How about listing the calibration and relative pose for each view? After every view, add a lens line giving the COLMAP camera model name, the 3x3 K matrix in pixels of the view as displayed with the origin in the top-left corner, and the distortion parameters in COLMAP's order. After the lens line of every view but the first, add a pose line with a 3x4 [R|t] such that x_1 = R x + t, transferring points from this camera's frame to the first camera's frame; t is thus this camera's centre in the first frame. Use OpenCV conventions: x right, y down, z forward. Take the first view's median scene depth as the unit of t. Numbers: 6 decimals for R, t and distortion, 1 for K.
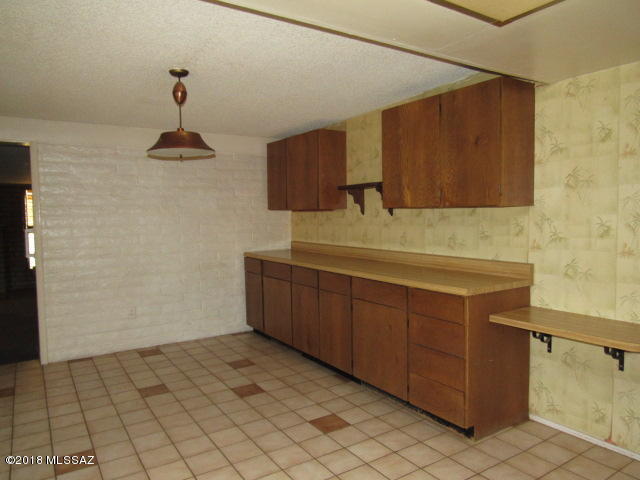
lens RADIAL K [[454.2, 0, 322.0], [0, 454.2, 239.0], [0, 0, 1]] dist [-0.025858, -0.010783]
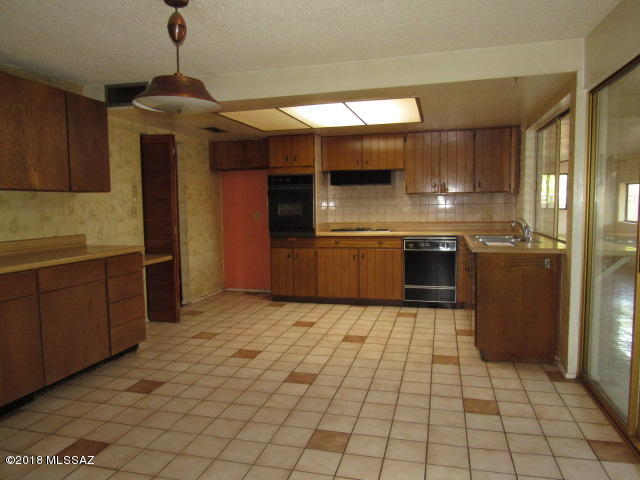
lens RADIAL K [[454.2, 0, 321.5], [0, 454.2, 241.2], [0, 0, 1]] dist [-0.025858, -0.010783]
pose [[-0.665030, -0.044173, 0.745509, -1.041612], [0.061604, 0.991602, 0.113708, -0.035534], [-0.744271, 0.121545, -0.656725, 1.333226]]
